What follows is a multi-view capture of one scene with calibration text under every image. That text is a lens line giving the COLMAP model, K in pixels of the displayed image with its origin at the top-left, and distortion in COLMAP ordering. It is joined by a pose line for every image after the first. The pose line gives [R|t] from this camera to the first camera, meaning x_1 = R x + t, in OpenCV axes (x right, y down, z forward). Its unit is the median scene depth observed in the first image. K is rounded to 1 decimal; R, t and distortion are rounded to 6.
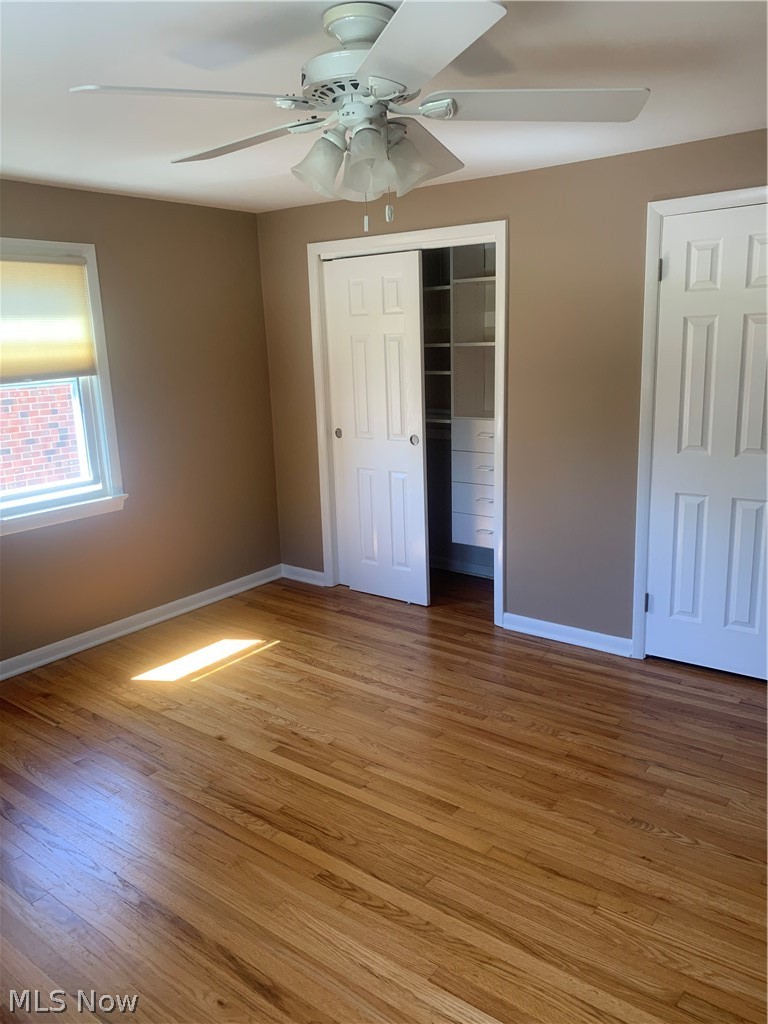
lens RADIAL K [[773.5, 0, 378.5], [0, 773.5, 517.6], [0, 0, 1]] dist [0.046678, -0.056415]
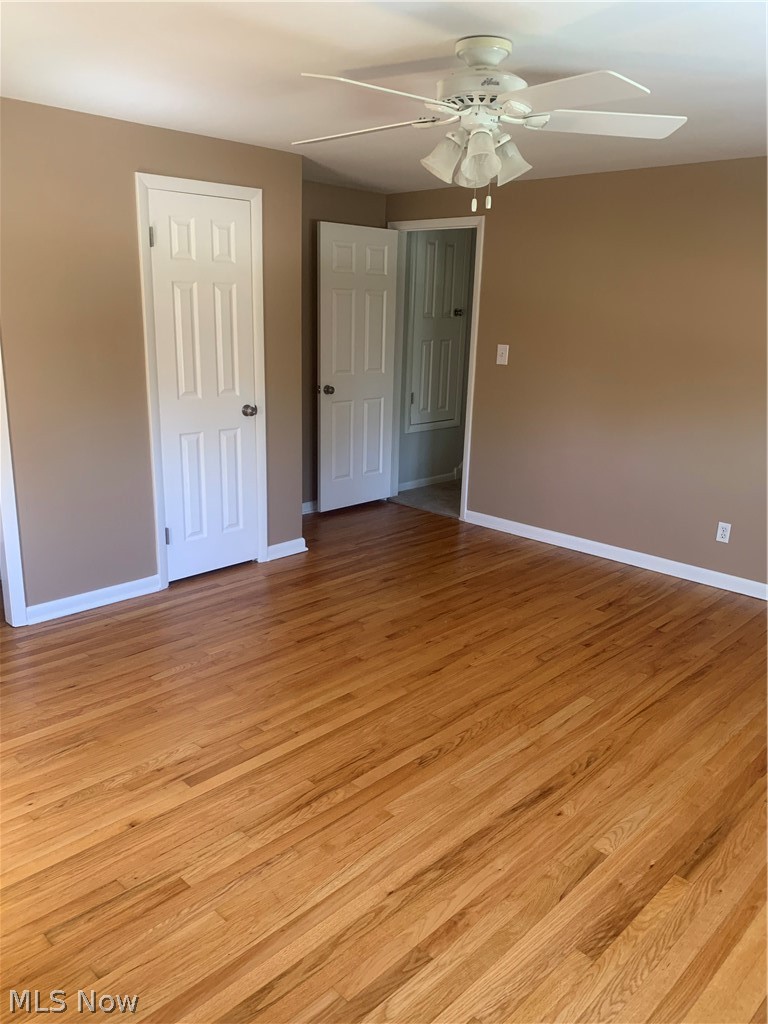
lens RADIAL K [[773.5, 0, 378.5], [0, 773.5, 517.6], [0, 0, 1]] dist [0.046678, -0.056415]
pose [[0.130639, -0.235386, 0.963082, -0.778818], [0.200211, 0.957657, 0.206903, -0.099149], [-0.971004, 0.165790, 0.172234, 0.563303]]
